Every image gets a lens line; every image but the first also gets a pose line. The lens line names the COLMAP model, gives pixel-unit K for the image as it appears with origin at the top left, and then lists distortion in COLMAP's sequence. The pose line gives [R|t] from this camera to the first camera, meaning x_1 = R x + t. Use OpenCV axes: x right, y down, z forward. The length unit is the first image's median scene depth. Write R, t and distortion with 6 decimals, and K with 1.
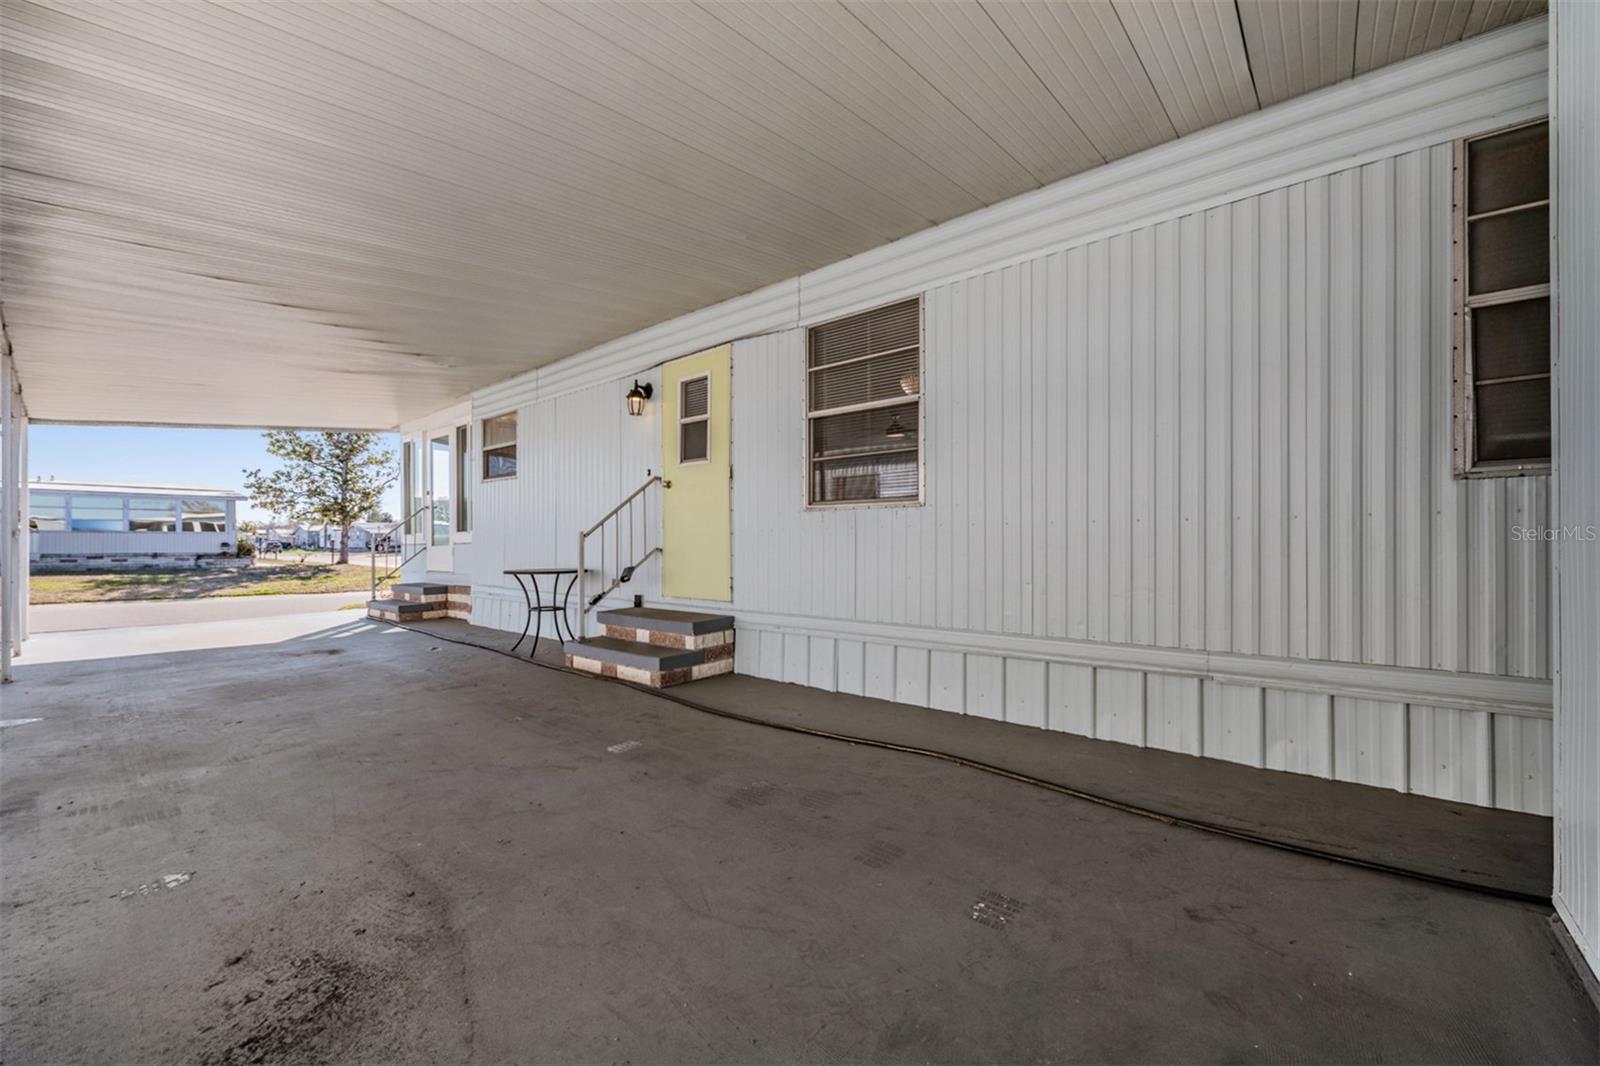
lens RADIAL K [[636.0, 0, 796.7], [0, 636.0, 540.3], [0, 0, 1]] dist [-0.019106, 0.001453]
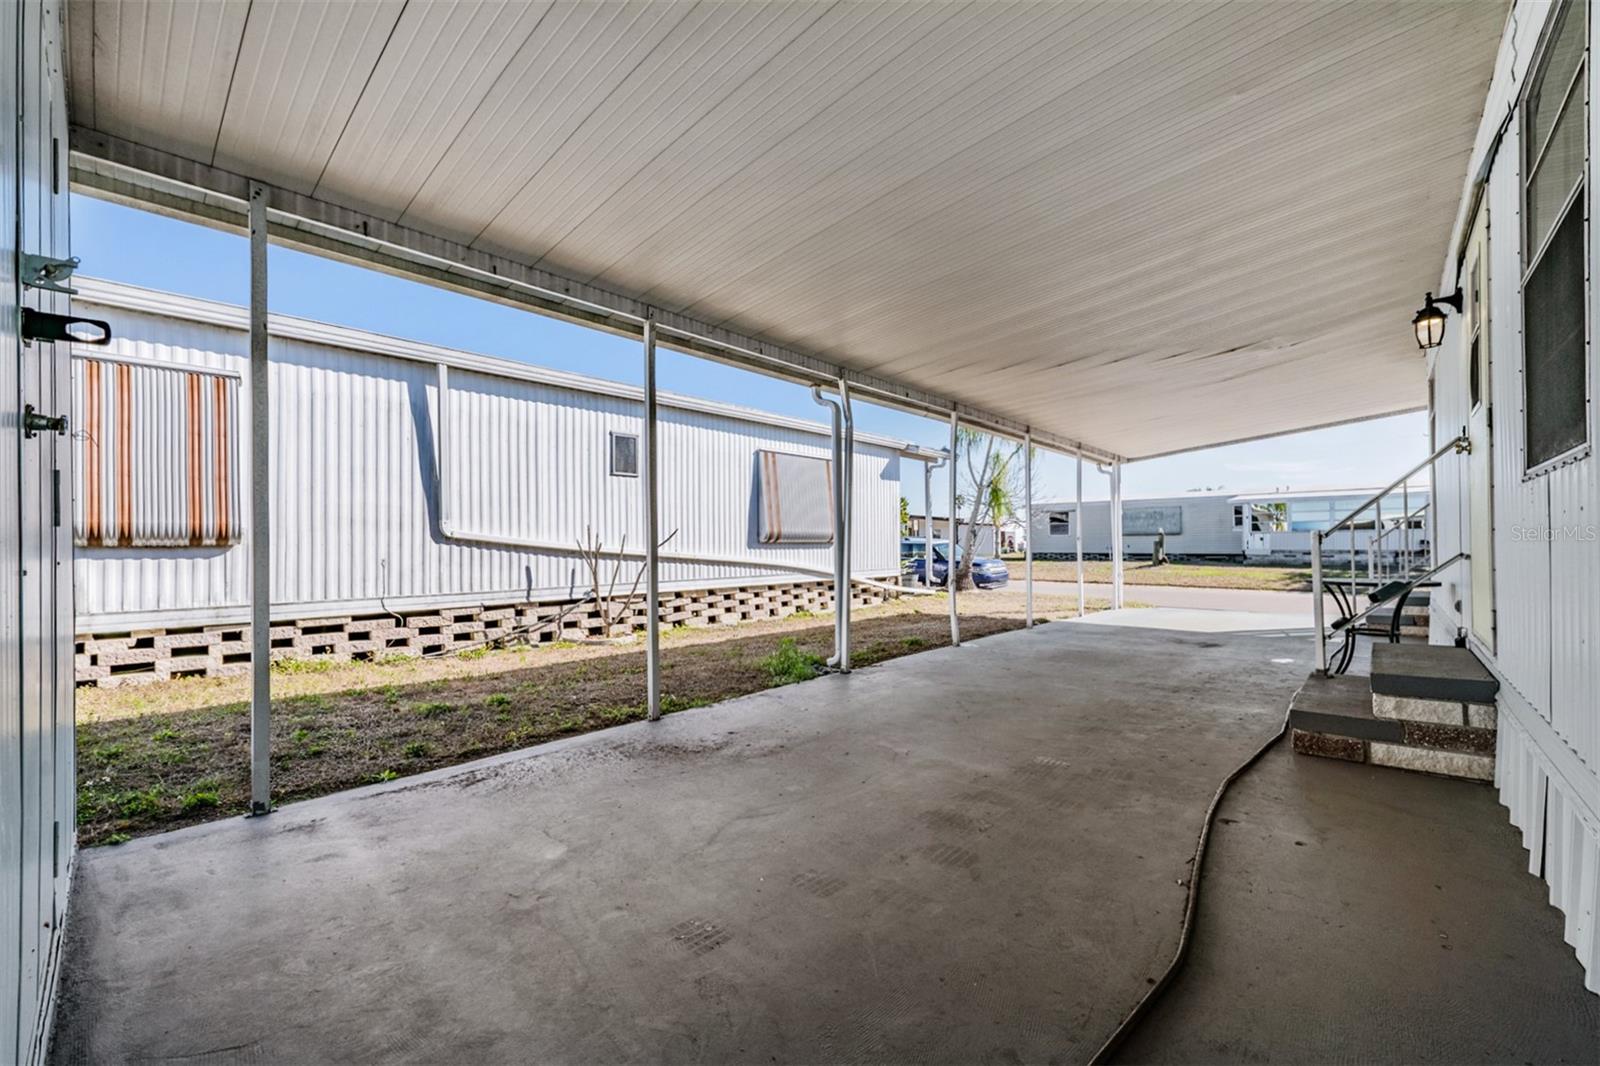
lens RADIAL K [[636.0, 0, 792.6], [0, 636.0, 544.3], [0, 0, 1]] dist [-0.019106, 0.001453]
pose [[-0.045041, -0.000779, -0.998985, 0.459903], [0.013494, 0.999908, -0.001388, -0.005007], [0.998894, -0.013543, -0.045027, 0.429265]]
